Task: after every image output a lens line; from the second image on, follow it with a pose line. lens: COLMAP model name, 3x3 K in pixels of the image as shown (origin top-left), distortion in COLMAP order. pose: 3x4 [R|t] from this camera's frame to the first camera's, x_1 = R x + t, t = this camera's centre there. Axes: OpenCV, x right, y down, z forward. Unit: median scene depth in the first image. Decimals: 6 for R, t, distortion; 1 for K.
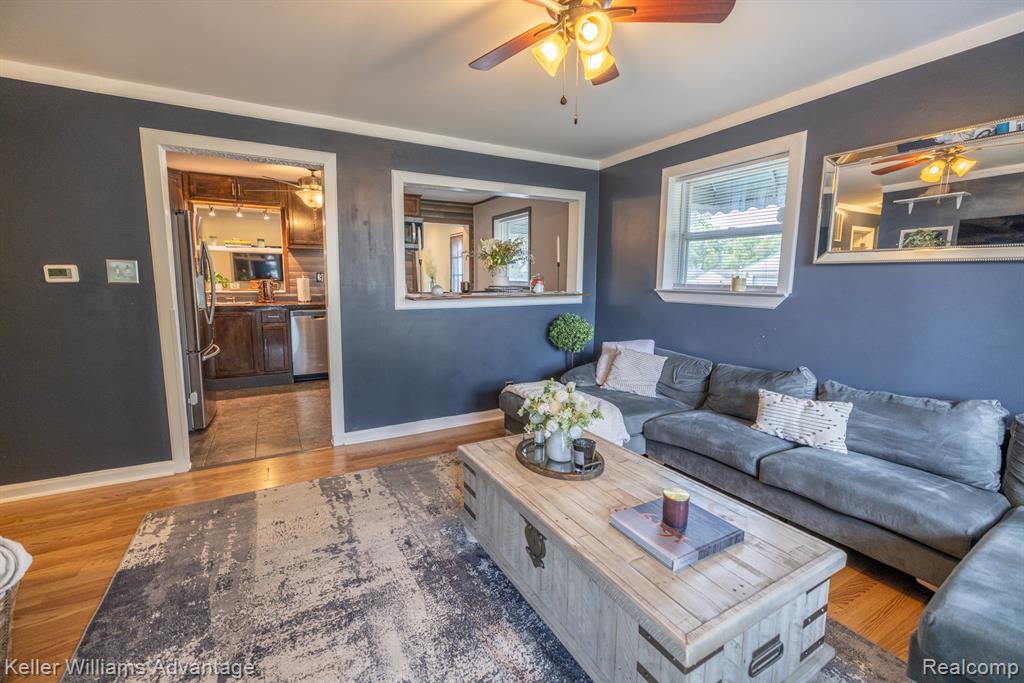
lens RADIAL K [[425.9, 0, 505.0], [0, 425.9, 334.1], [0, 0, 1]] dist [0.000417, -0.000537]
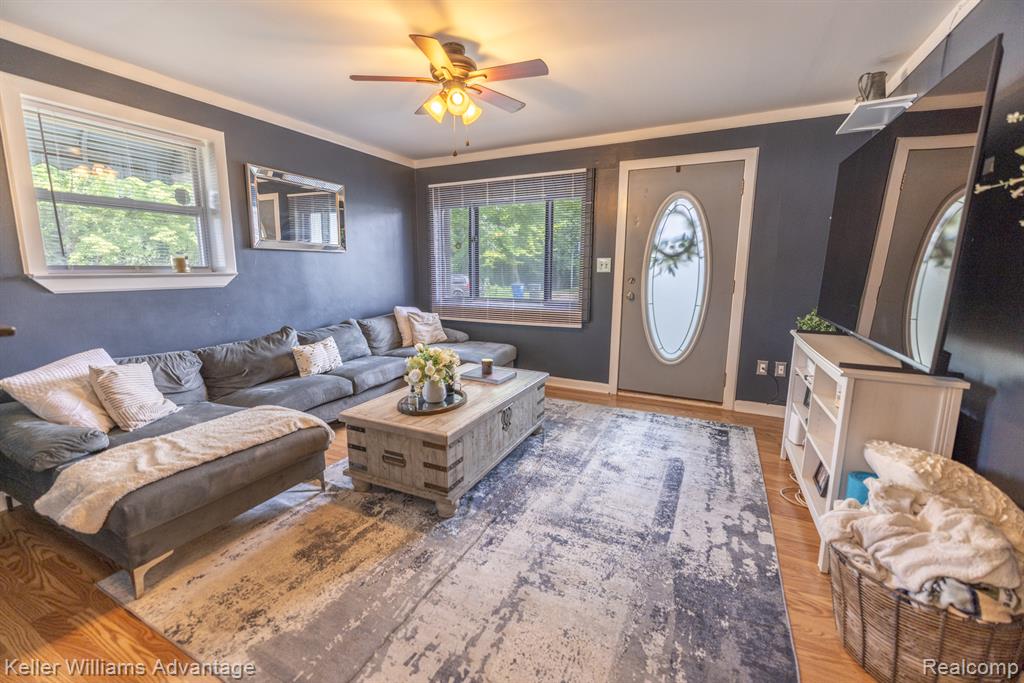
lens RADIAL K [[425.9, 0, 508.4], [0, 425.9, 335.3], [0, 0, 1]] dist [0.000417, -0.000537]
pose [[-0.566213, -0.143840, 0.811611, -1.014522], [0.095006, 0.966704, 0.237607, -0.187778], [-0.818765, 0.211644, -0.533695, 1.460290]]
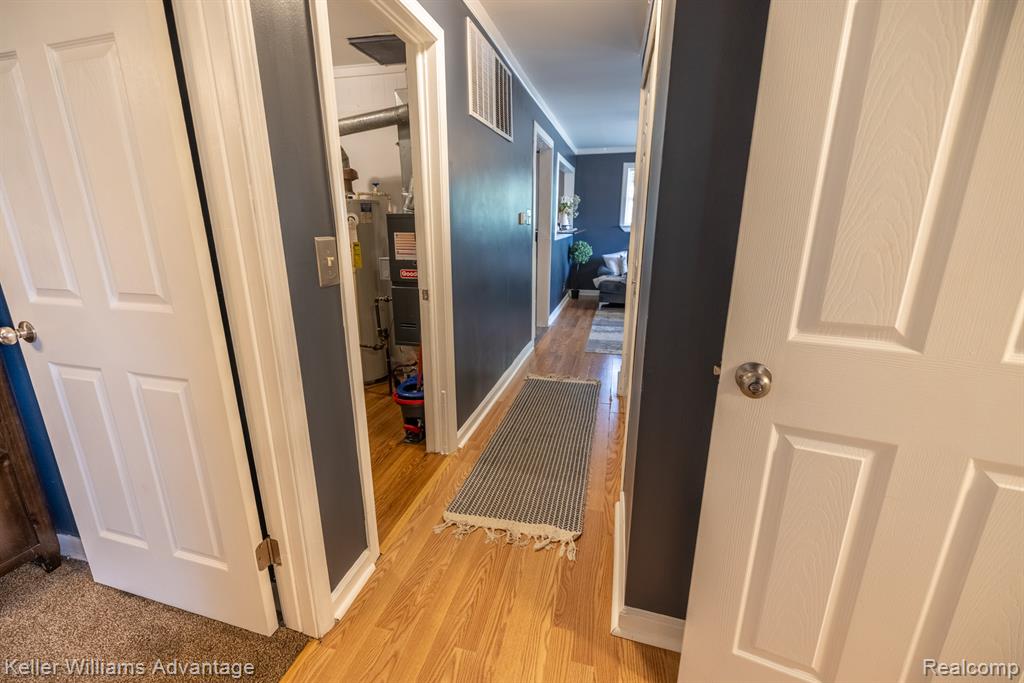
lens RADIAL K [[425.9, 0, 510.6], [0, 425.9, 341.2], [0, 0, 1]] dist [0.000417, -0.000537]
pose [[0.676187, -0.207501, 0.706905, -2.812016], [0.102530, 0.976684, 0.188615, -0.011458], [-0.729561, -0.055060, 0.681696, -0.022475]]
